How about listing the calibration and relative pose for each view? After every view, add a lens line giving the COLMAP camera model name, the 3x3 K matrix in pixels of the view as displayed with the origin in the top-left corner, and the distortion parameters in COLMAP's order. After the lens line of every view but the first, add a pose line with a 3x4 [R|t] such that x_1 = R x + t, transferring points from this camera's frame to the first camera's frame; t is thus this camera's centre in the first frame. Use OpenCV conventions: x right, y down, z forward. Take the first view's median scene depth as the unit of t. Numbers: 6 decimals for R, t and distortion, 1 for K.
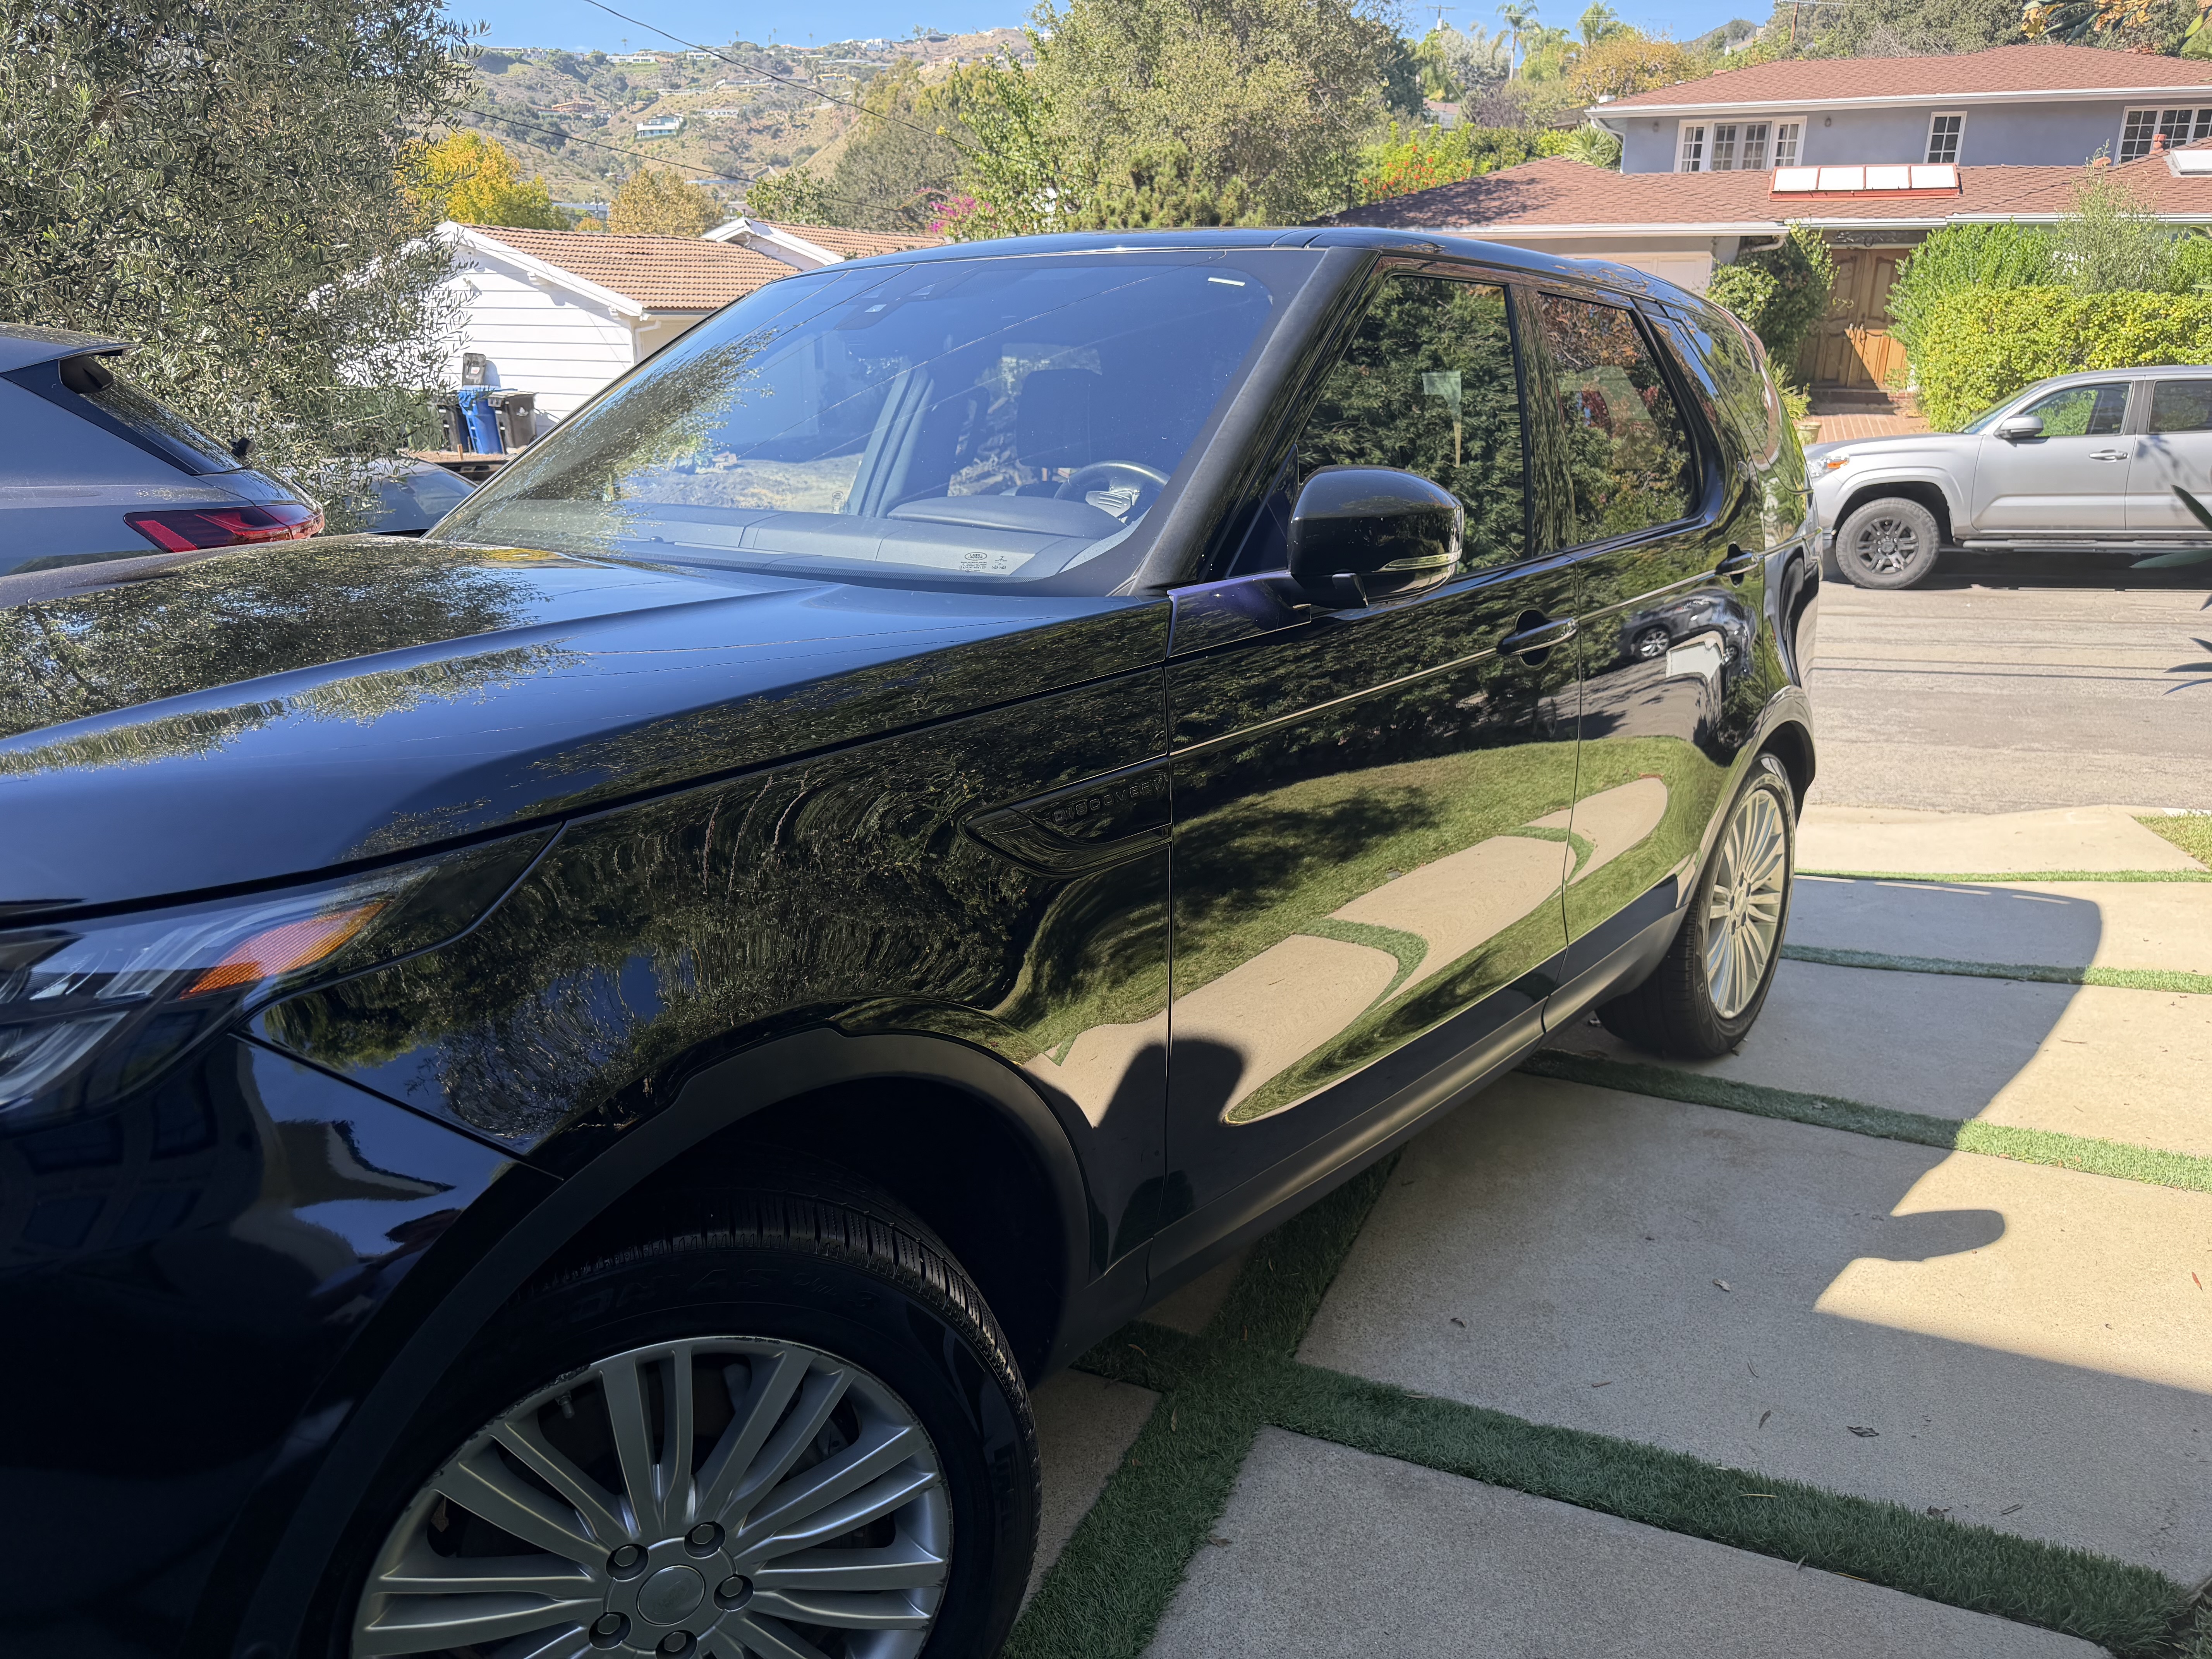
lens RADIAL K [[1555.2, 0, 1120.6], [0, 1555.2, 831.6], [0, 0, 1]] dist [0.023412, -0.029897]
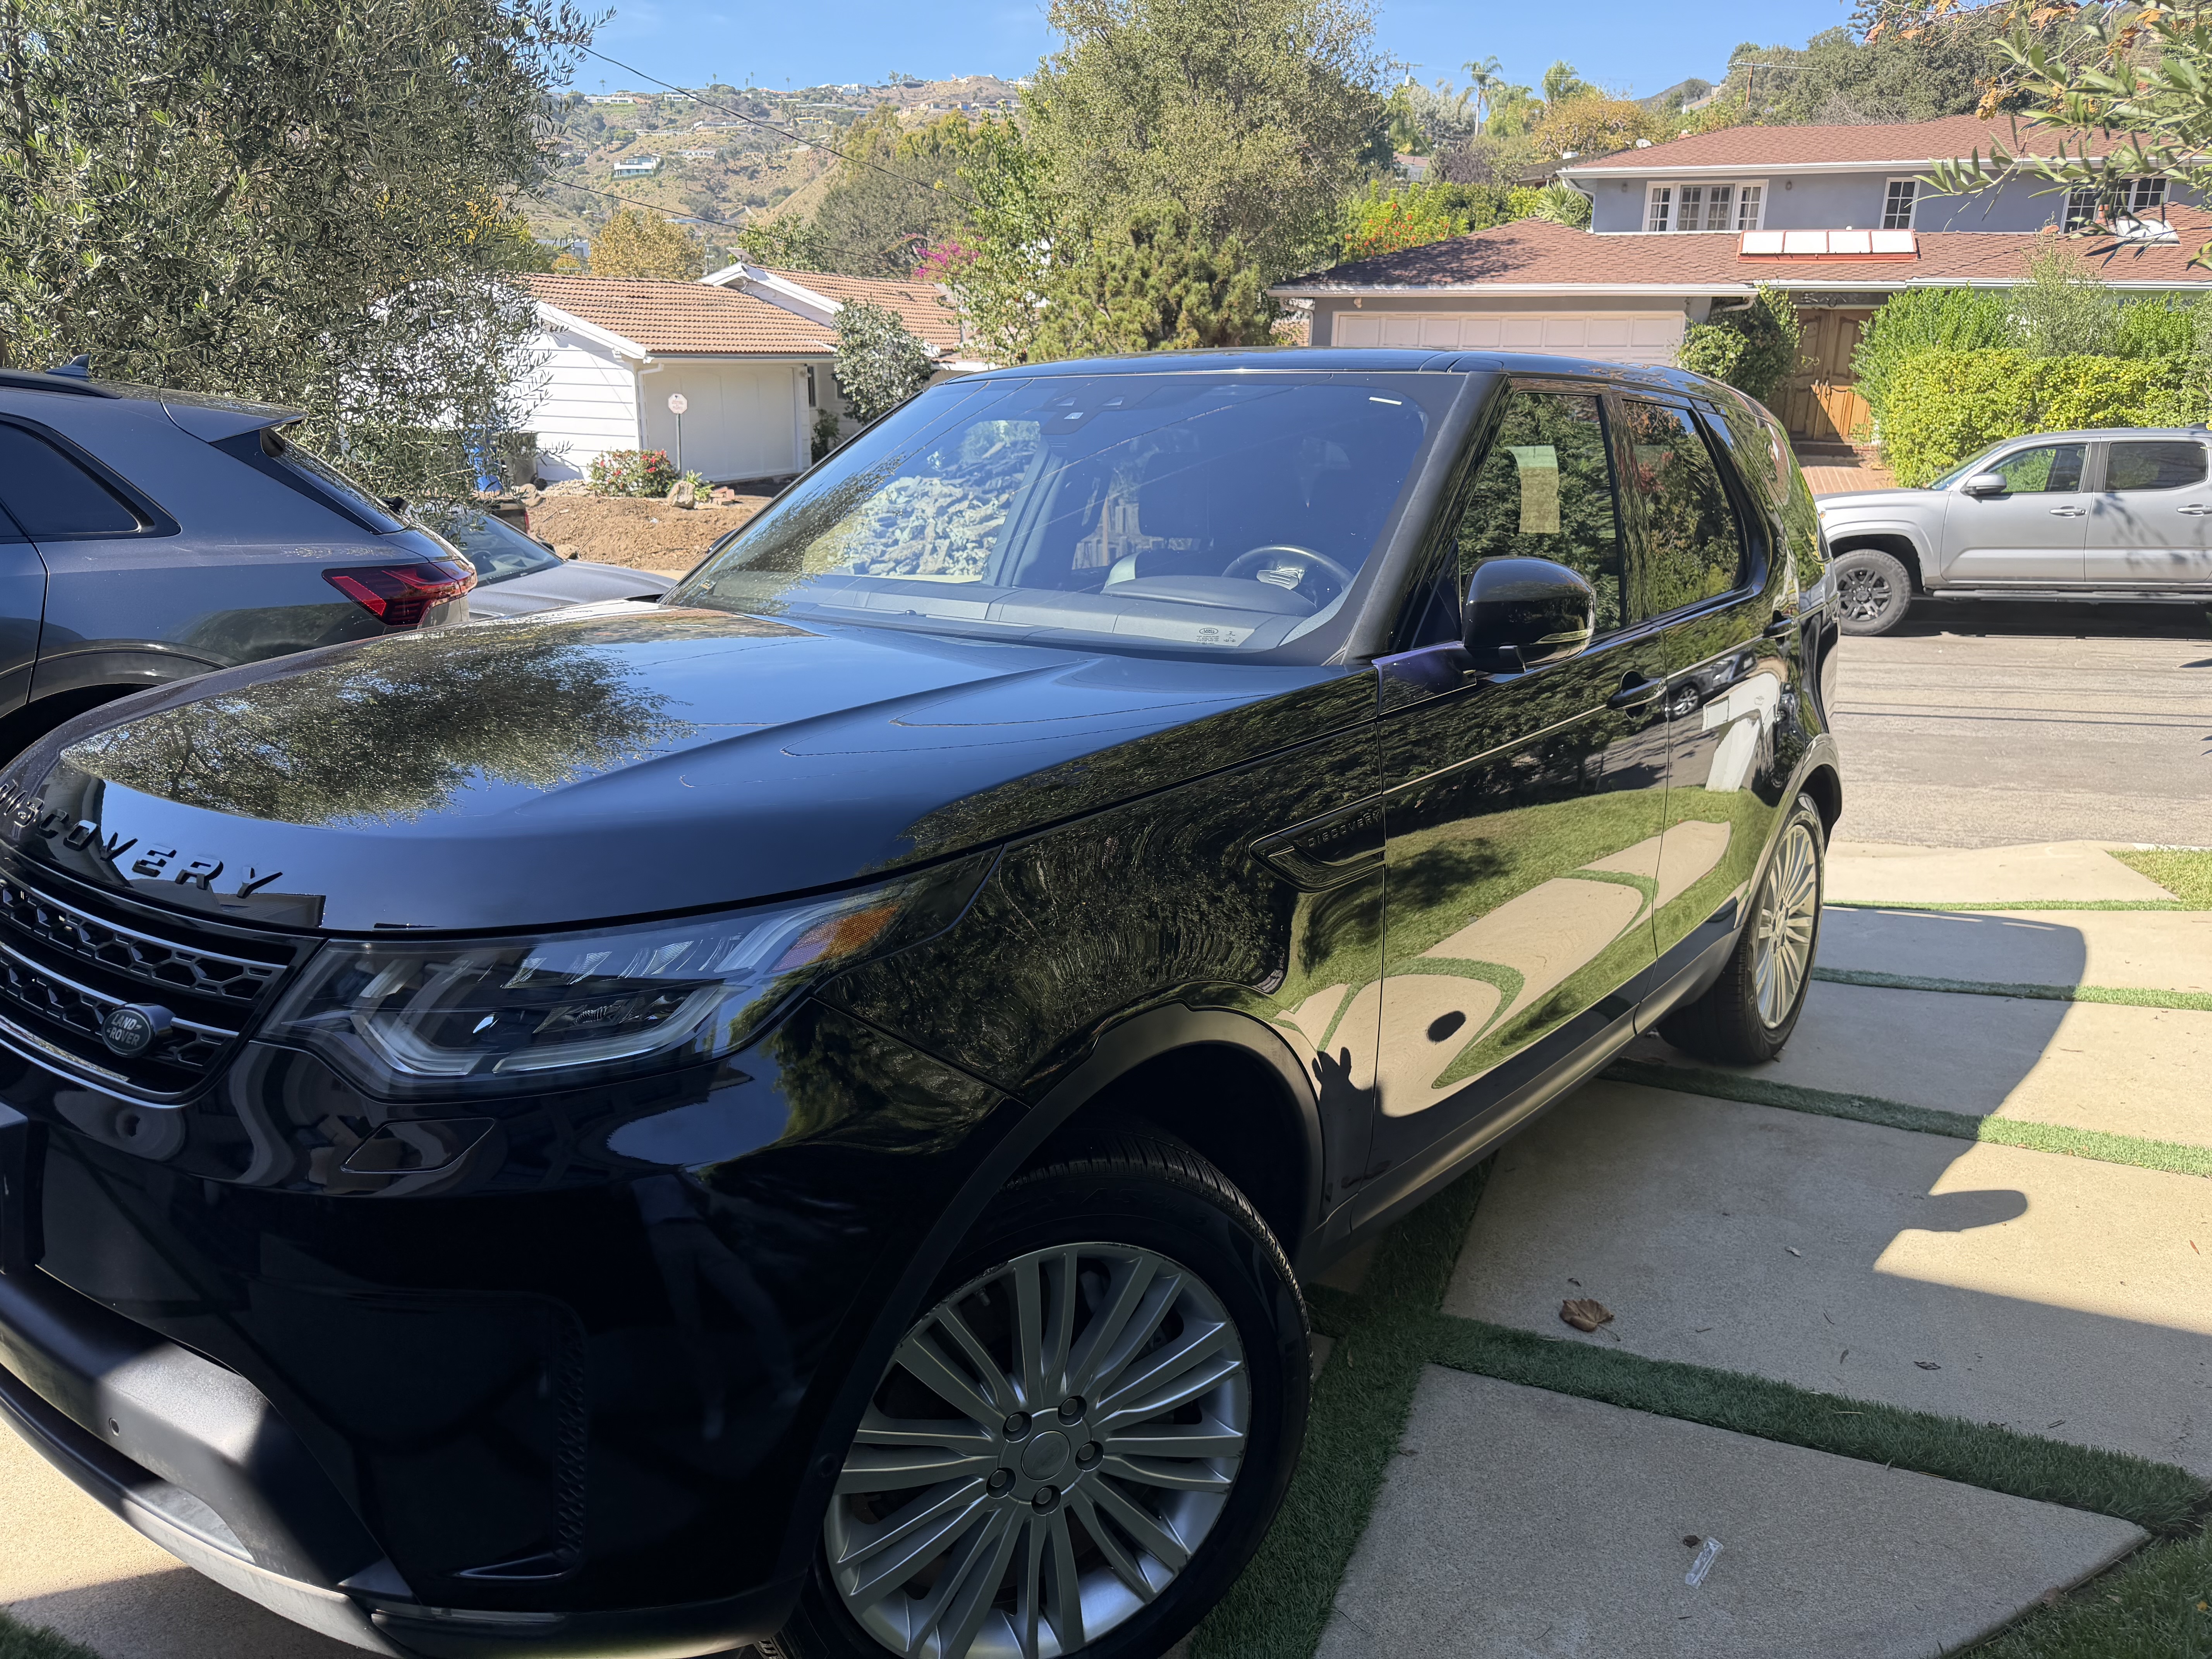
lens RADIAL K [[1596.7, 0, 1104.6], [0, 1596.7, 806.7], [0, 0, 1]] dist [0.029580, -0.034700]
pose [[0.999533, 0.002549, 0.030440, -0.086842], [-0.001373, 0.999255, -0.038578, 0.003865], [-0.030516, 0.038518, 0.998792, -0.099745]]
